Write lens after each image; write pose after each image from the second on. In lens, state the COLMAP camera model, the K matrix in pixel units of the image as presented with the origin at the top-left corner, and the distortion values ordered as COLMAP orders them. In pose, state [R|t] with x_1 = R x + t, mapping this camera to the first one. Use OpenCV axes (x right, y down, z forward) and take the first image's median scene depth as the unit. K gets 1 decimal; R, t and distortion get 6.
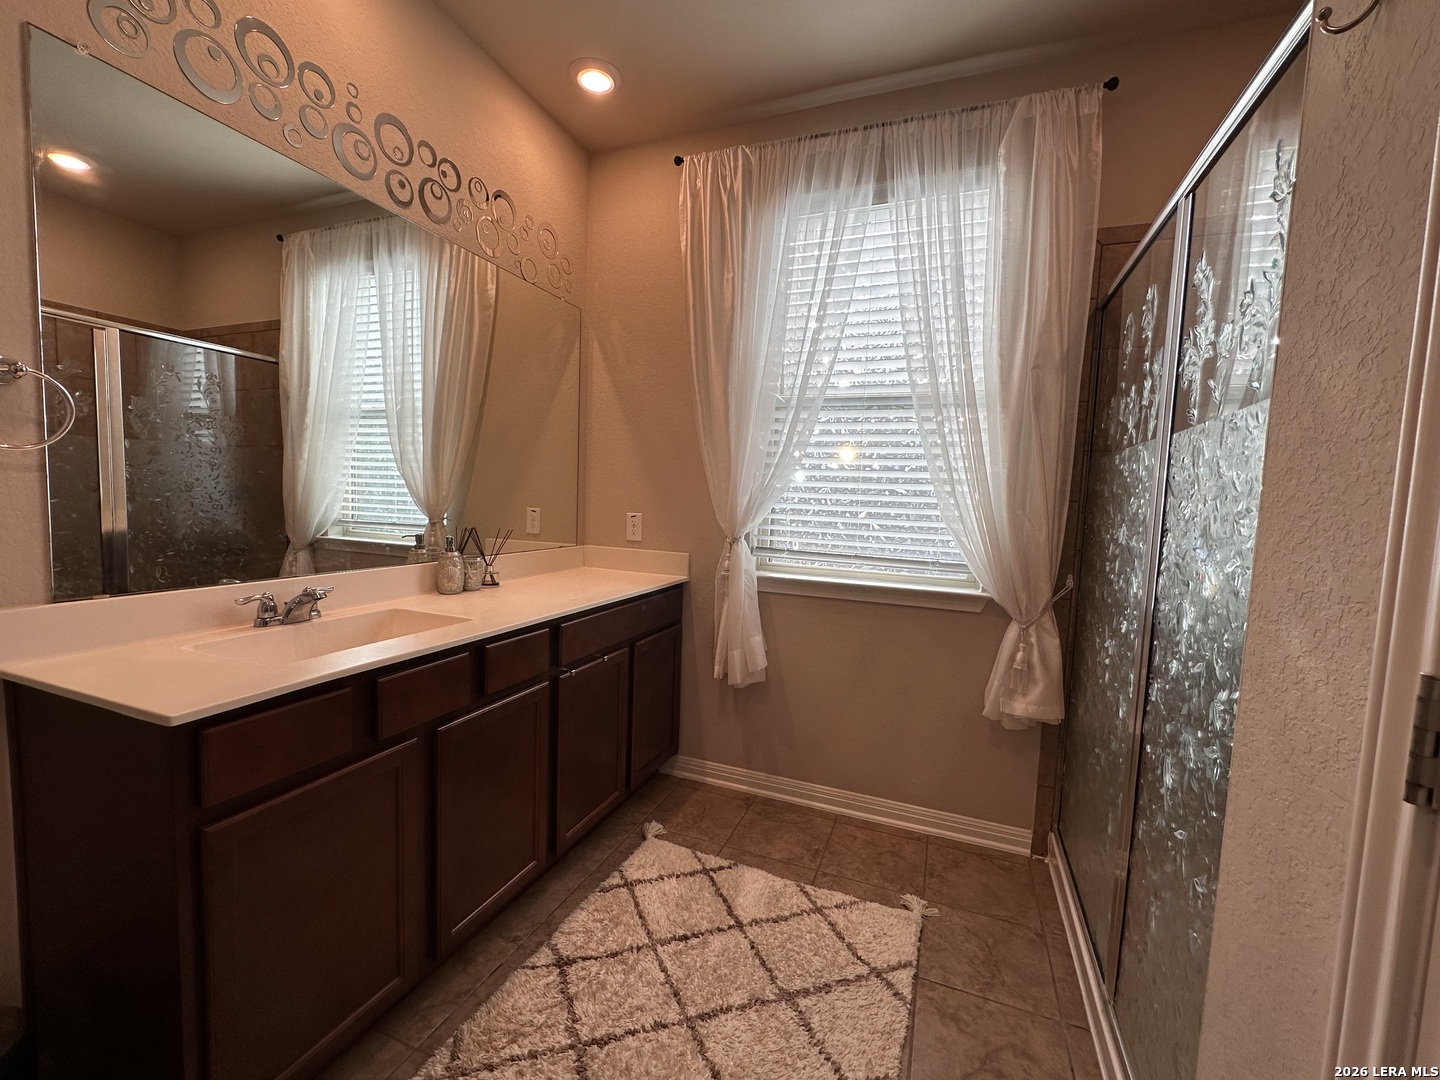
lens RADIAL K [[575.3, 0, 715.6], [0, 575.3, 540.3], [0, 0, 1]] dist [-0.001968, 0.000565]
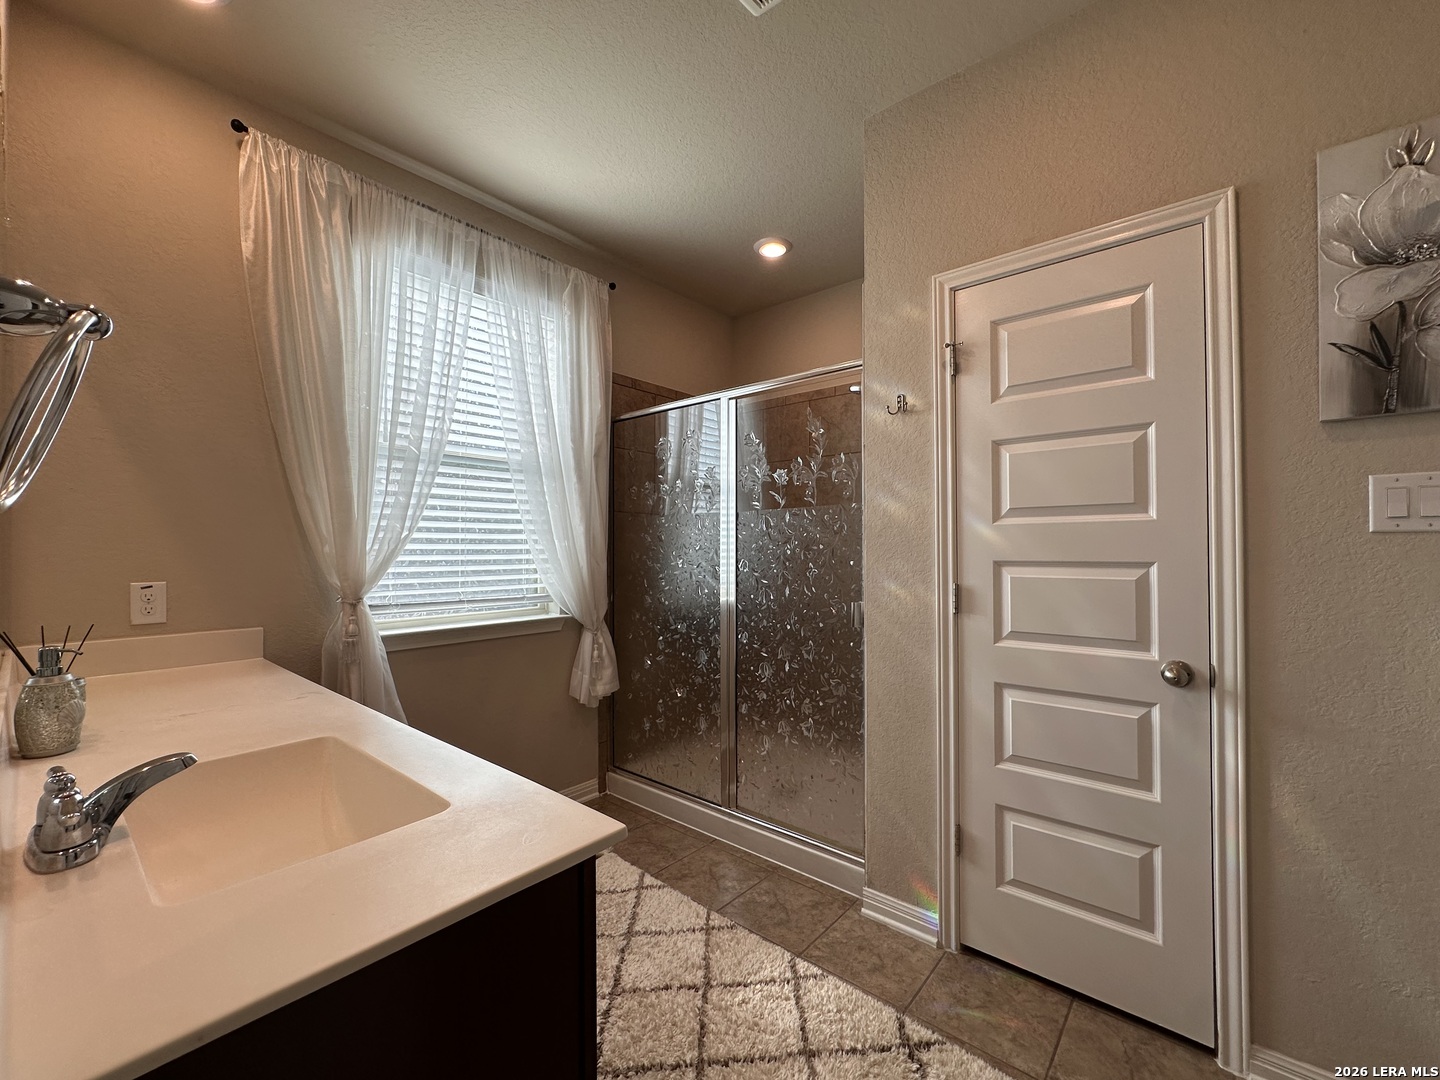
lens RADIAL K [[575.3, 0, 715.6], [0, 575.3, 540.3], [0, 0, 1]] dist [-0.001968, 0.000565]
pose [[0.353058, -0.028248, 0.935175, -0.679594], [0.091236, 0.995820, -0.004365, -0.042982], [-0.931142, 0.086862, 0.354159, 0.197673]]
